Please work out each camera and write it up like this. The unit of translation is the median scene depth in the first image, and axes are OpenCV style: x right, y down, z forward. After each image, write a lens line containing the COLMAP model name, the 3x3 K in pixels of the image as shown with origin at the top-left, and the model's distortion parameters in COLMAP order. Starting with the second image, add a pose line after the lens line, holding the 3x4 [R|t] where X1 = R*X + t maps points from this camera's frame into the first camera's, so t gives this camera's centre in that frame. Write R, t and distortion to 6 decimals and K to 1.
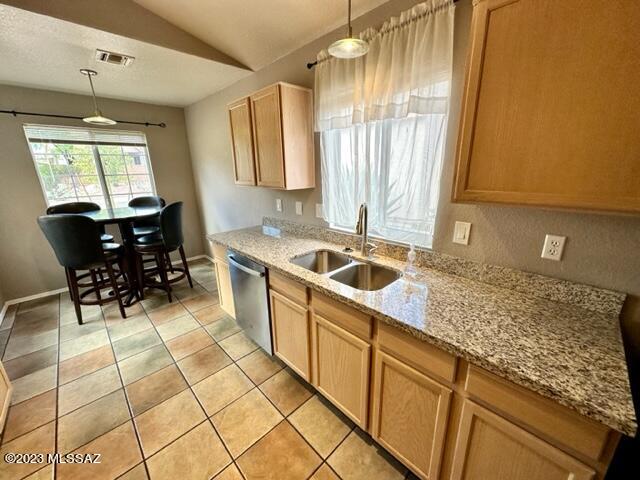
lens RADIAL K [[255.0, 0, 320.7], [0, 255.0, 240.3], [0, 0, 1]] dist [-0.000288, -0.000335]
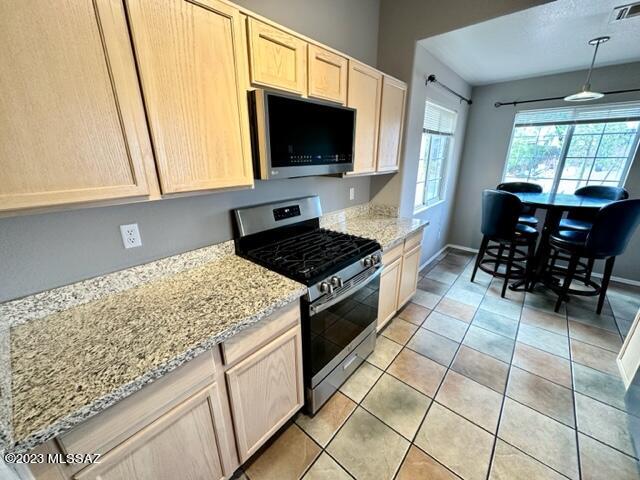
lens RADIAL K [[255.0, 0, 320.3], [0, 255.0, 240.9], [0, 0, 1]] dist [-0.000288, -0.000335]
pose [[0.083204, 0.334804, -0.938607, 0.072604], [-0.269887, 0.914244, 0.302189, -0.019613], [0.959290, 0.228175, 0.166428, 0.064260]]
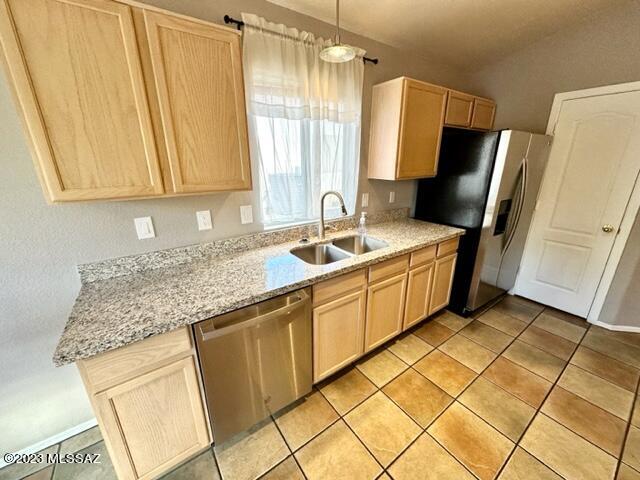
lens RADIAL K [[255.0, 0, 320.0], [0, 255.0, 240.2], [0, 0, 1]] dist [-0.000288, -0.000335]
pose [[0.154953, -0.282803, 0.946579, -0.633575], [0.269736, 0.933857, 0.234847, -0.140455], [-0.950385, 0.218936, 0.220986, 0.527221]]
